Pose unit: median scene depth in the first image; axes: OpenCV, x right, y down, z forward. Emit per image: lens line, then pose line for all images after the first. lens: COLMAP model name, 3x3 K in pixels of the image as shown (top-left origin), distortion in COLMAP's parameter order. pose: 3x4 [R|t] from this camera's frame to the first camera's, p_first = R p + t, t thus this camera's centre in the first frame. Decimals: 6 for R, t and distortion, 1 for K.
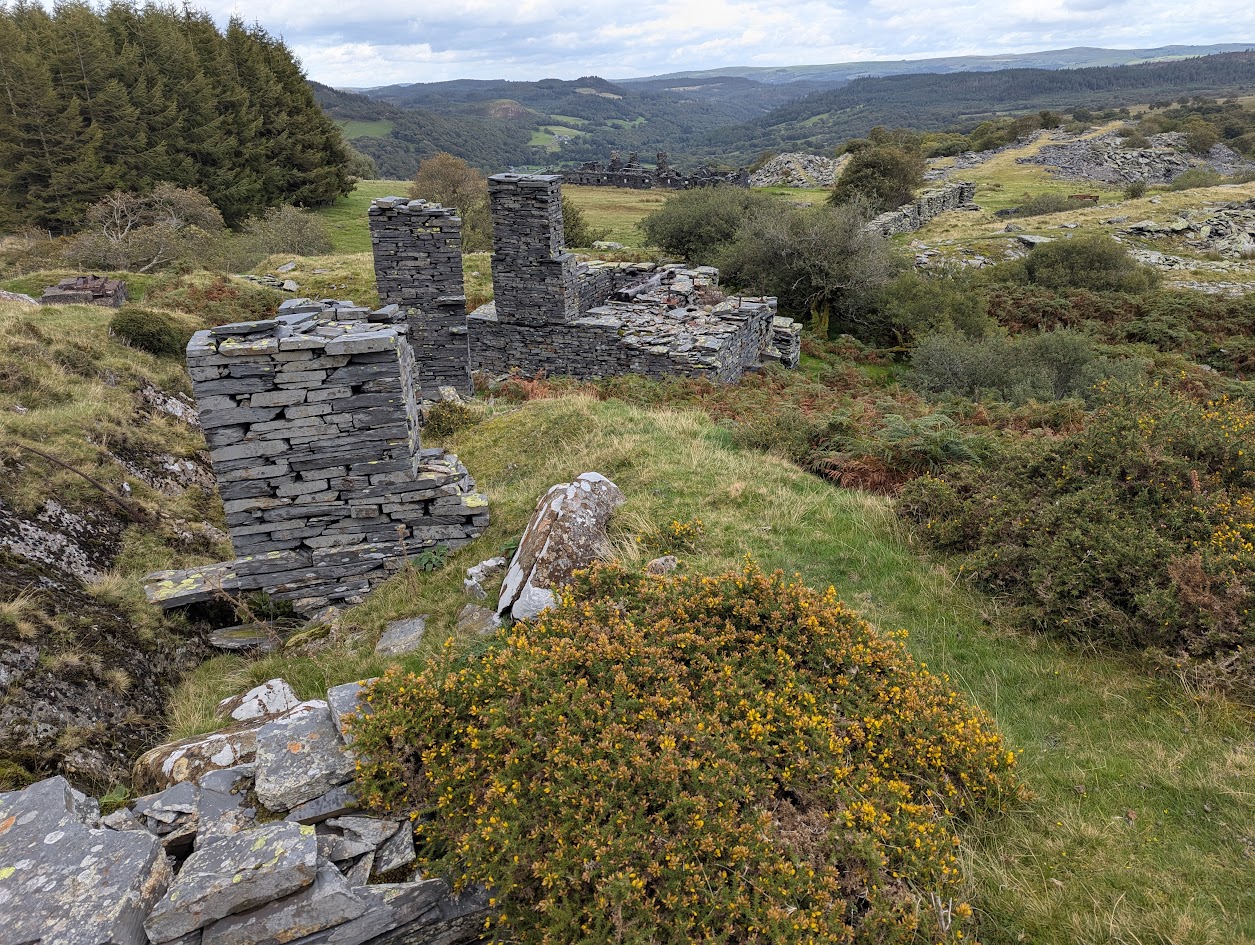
lens RADIAL K [[873.3, 0, 634.1], [0, 873.3, 468.3], [0, 0, 1]] dist [0.071700, -0.051413]
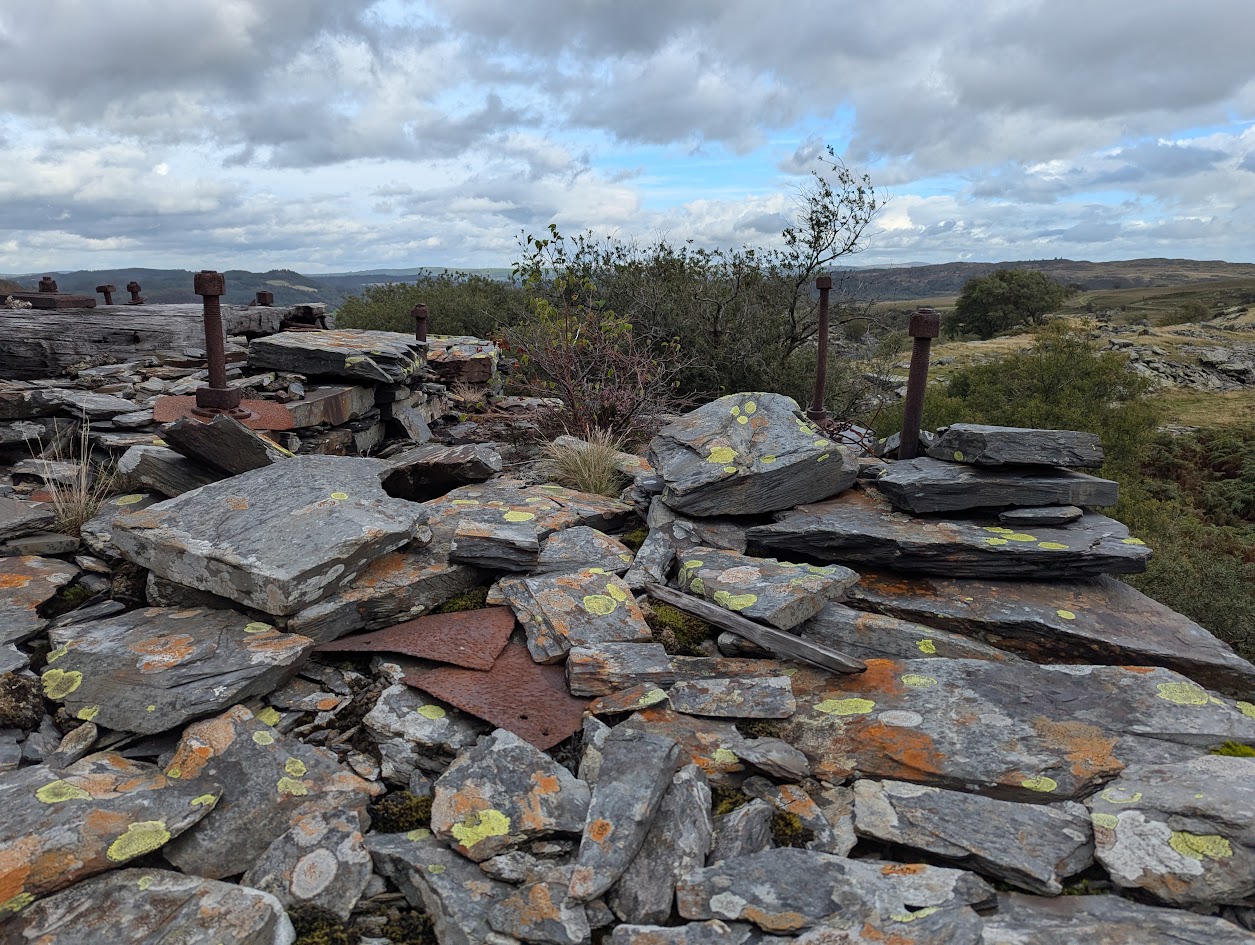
lens RADIAL K [[873.3, 0, 634.1], [0, 873.3, 468.3], [0, 0, 1]] dist [0.071700, -0.051413]
pose [[0.947084, -0.032177, 0.319368, 0.054618], [0.096716, 0.977330, -0.188341, -0.160699], [-0.306068, 0.209263, 0.928726, 0.898064]]
